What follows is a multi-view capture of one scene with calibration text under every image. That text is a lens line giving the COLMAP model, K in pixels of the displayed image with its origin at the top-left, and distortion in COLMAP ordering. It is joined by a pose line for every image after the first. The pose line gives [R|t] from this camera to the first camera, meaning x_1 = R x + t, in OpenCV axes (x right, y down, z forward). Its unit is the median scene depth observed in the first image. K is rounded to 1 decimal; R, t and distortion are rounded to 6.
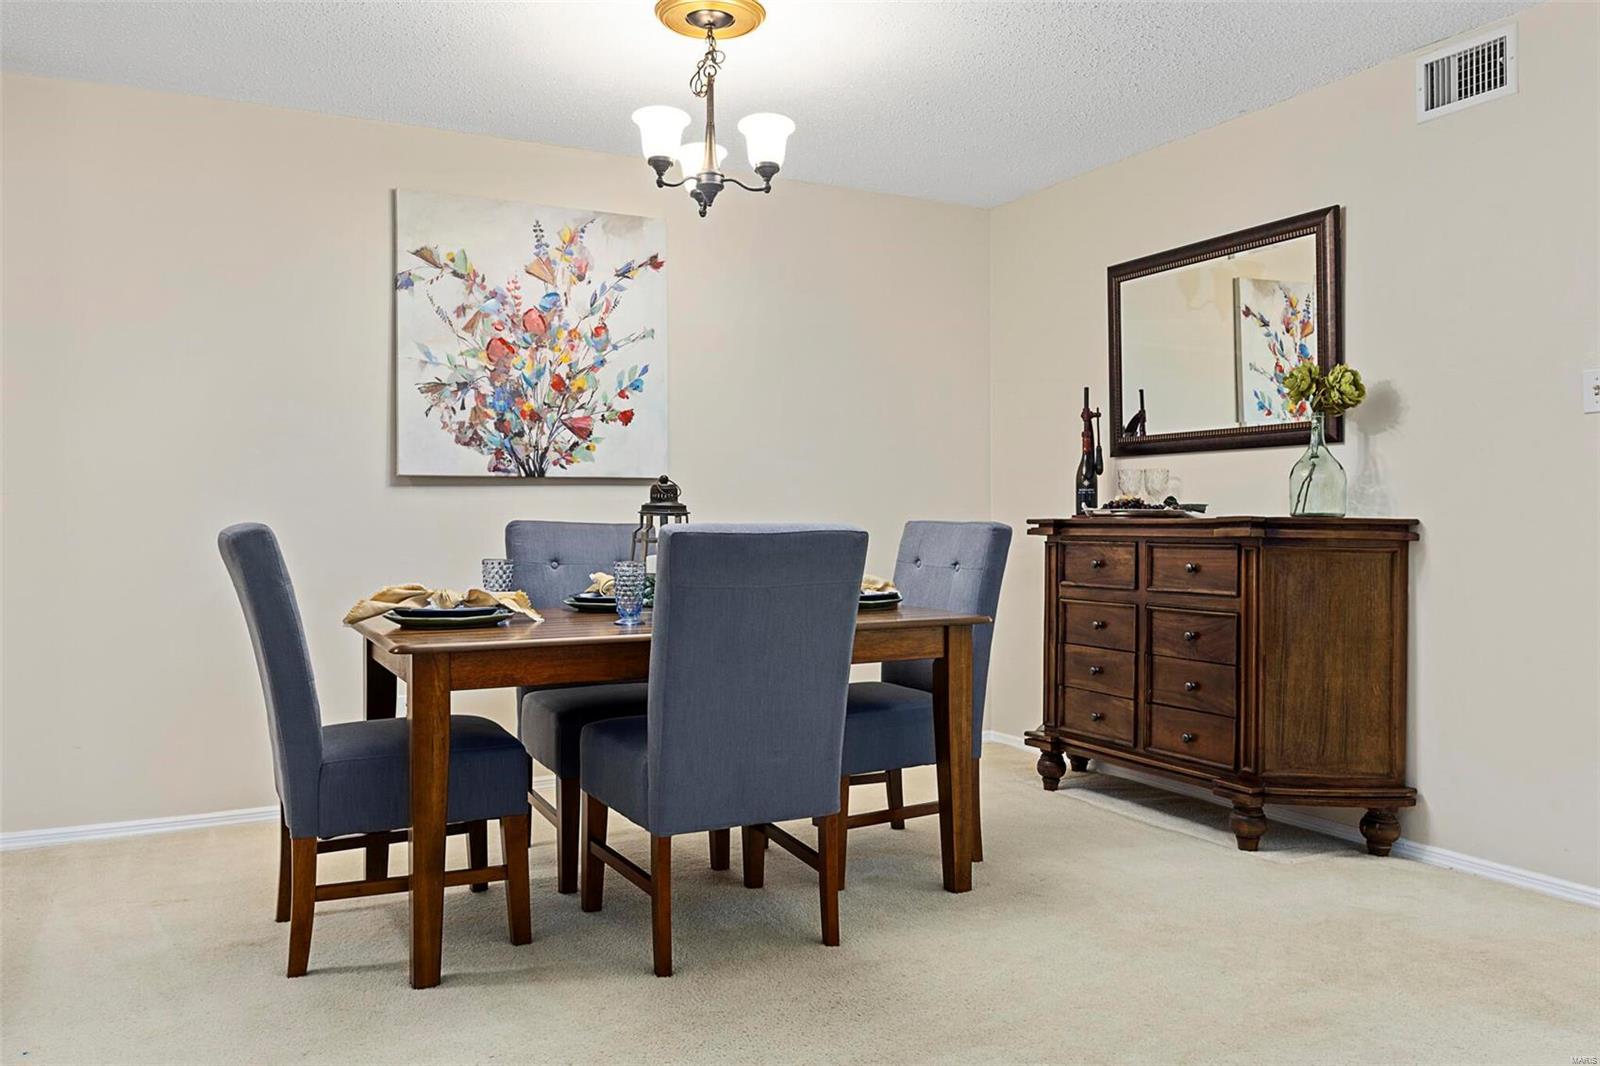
lens RADIAL K [[1189.2, 0, 795.0], [0, 1189.2, 530.0], [0, 0, 1]] dist [-0.012213, 0.006044]
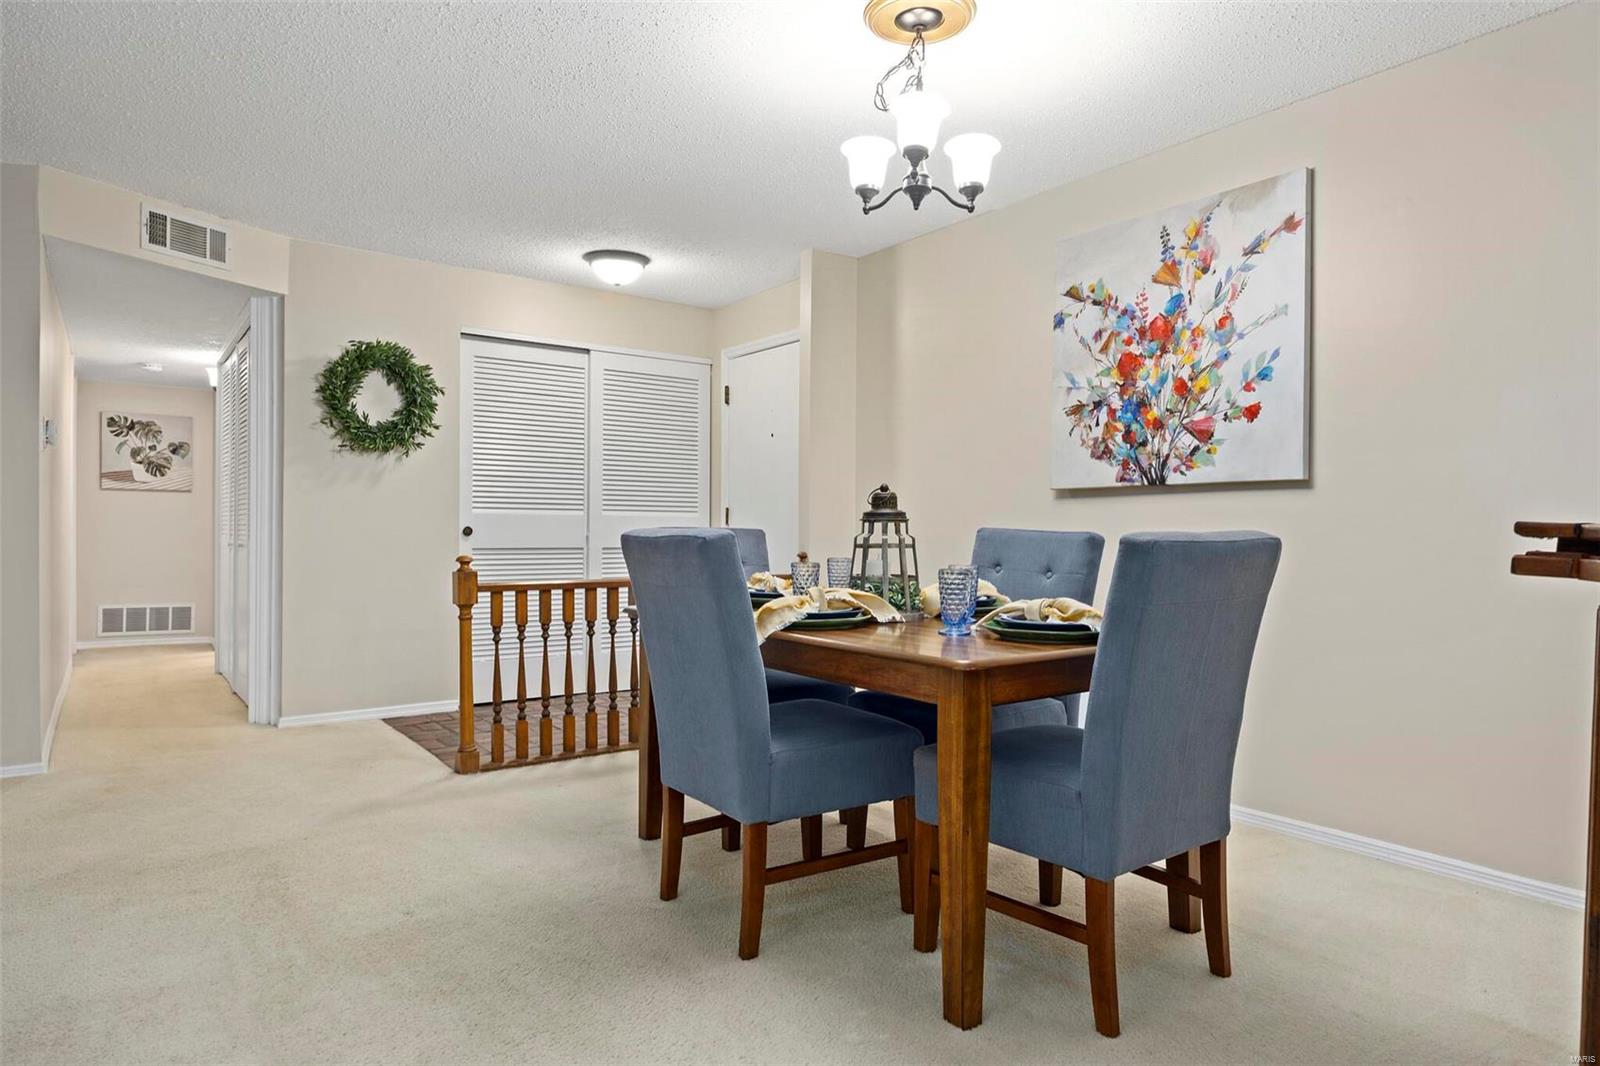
lens RADIAL K [[937.3, 0, 799.5], [0, 937.3, 535.0], [0, 0, 1]] dist [-0.018827, -0.000138]
pose [[0.153948, 0.010059, -0.988028, 0.517590], [-0.014793, 0.999860, 0.007874, -0.004792], [0.987968, 0.013404, 0.154075, 0.595323]]
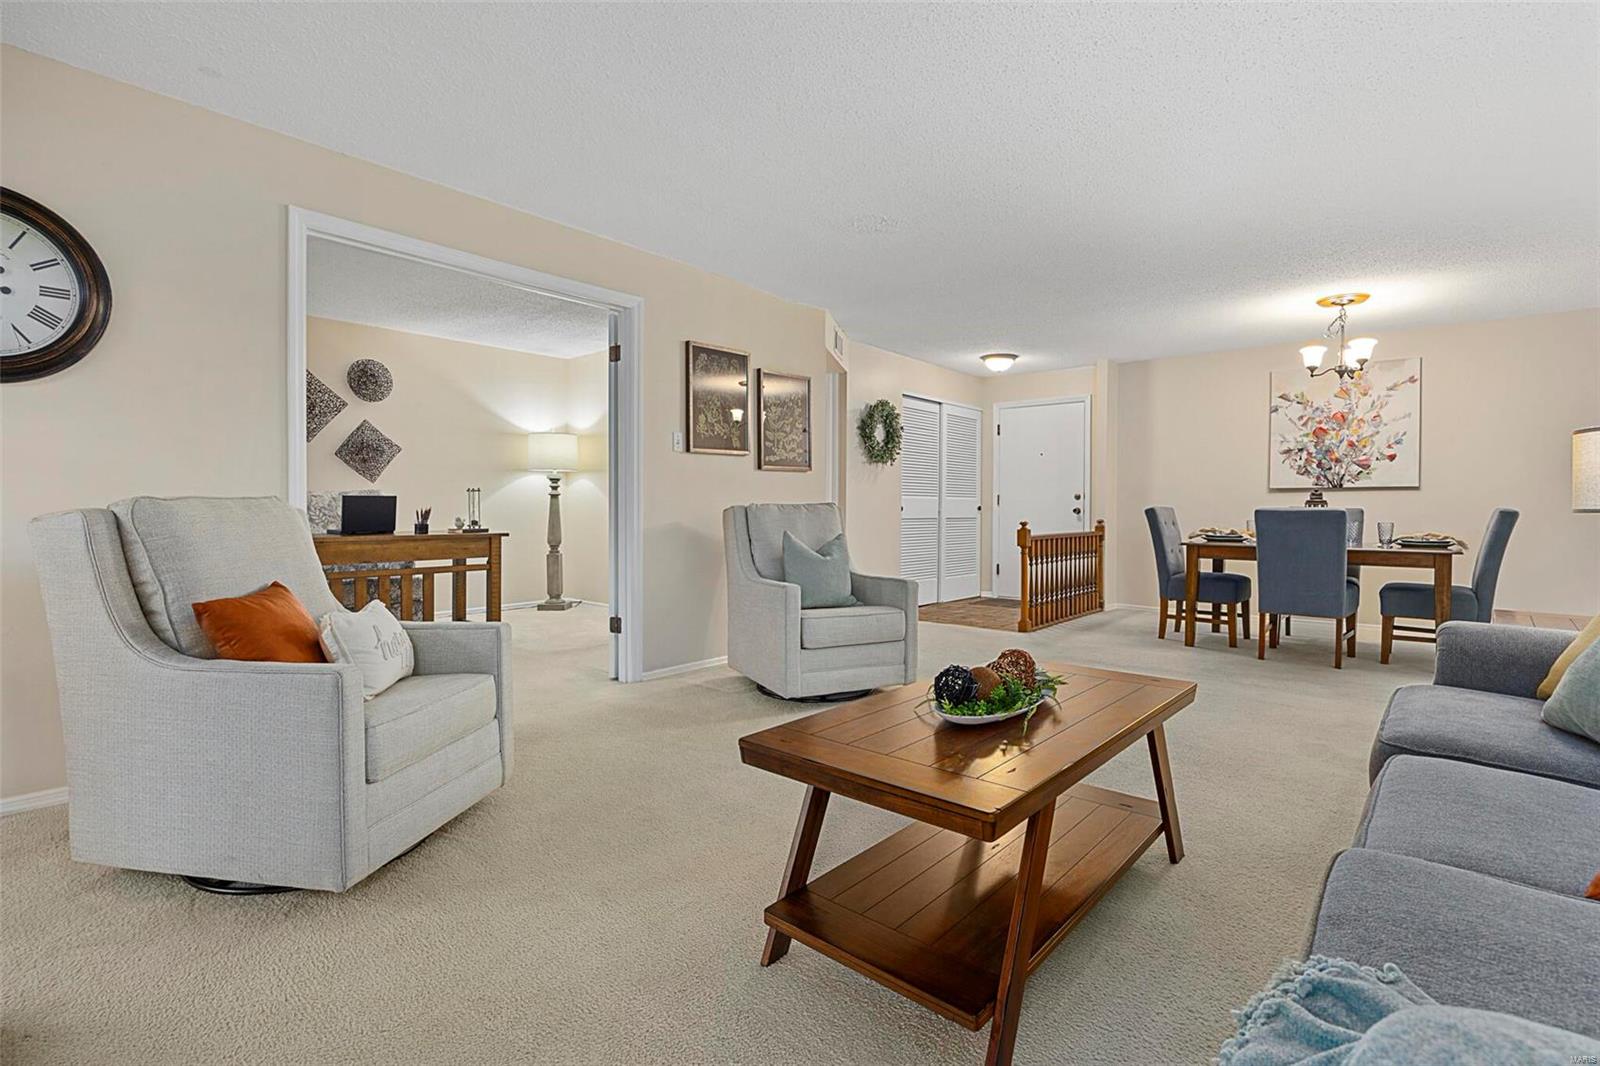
lens RADIAL K [[744.0, 0, 799.4], [0, 744.0, 519.4], [0, 0, 1]] dist [-0.018706, 0.000241]
pose [[0.359878, 0.019055, -0.932805, 0.724440], [-0.013971, 0.999789, 0.015034, 0.008759], [0.932895, 0.007622, 0.360068, -0.451982]]
